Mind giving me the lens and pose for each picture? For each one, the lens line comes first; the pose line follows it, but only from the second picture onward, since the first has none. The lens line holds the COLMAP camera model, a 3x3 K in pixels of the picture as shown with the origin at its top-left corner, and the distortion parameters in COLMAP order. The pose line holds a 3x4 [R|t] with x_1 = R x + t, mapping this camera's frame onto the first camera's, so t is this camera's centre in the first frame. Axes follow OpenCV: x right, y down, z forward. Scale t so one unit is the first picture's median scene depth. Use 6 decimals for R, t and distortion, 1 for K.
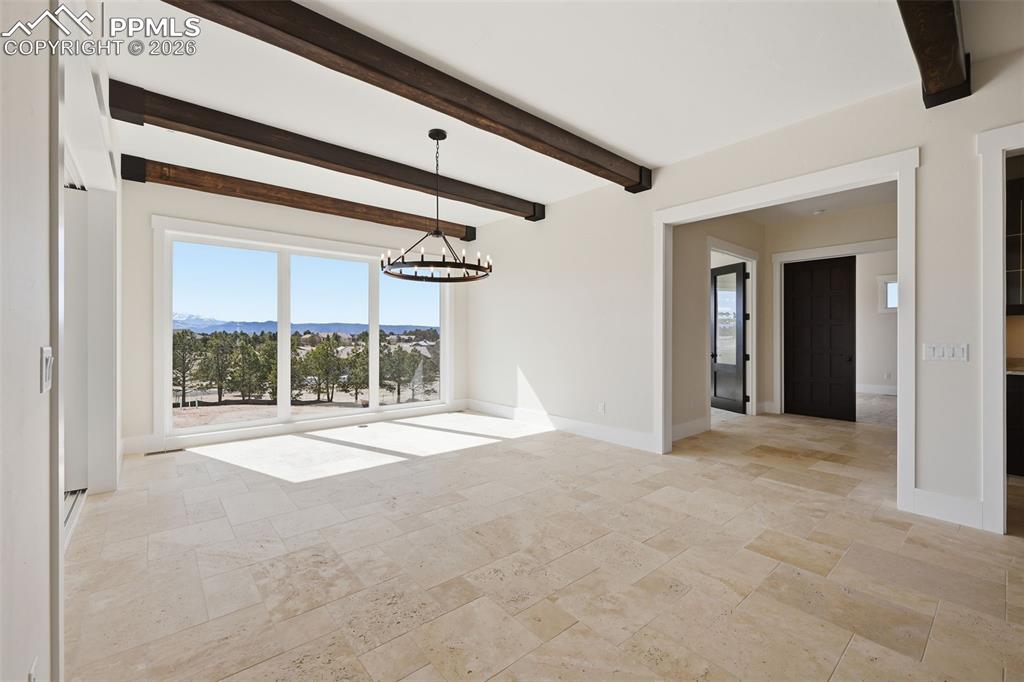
lens RADIAL K [[424.1, 0, 517.8], [0, 424.1, 335.2], [0, 0, 1]] dist [-0.003017, -0.000226]
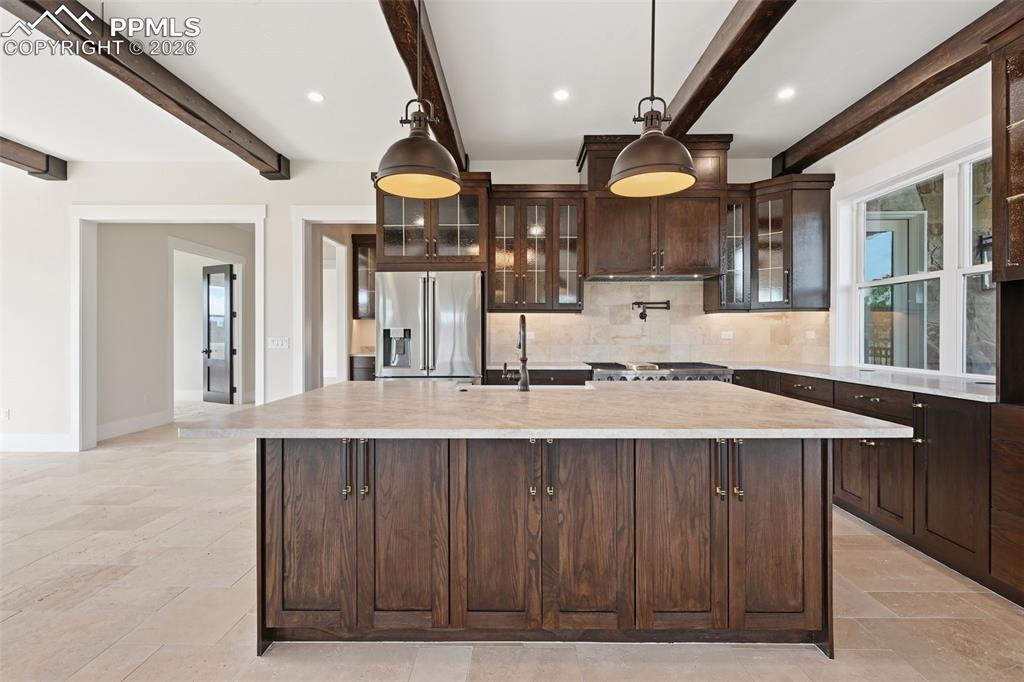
lens RADIAL K [[454.3, 0, 515.5], [0, 454.3, 333.9], [0, 0, 1]] dist [-0.001575, 0.000010]
pose [[0.662890, -0.003632, 0.748708, 0.291636], [-0.000734, 0.999985, 0.005501, -0.002619], [-0.748716, -0.004196, 0.662877, -0.612833]]
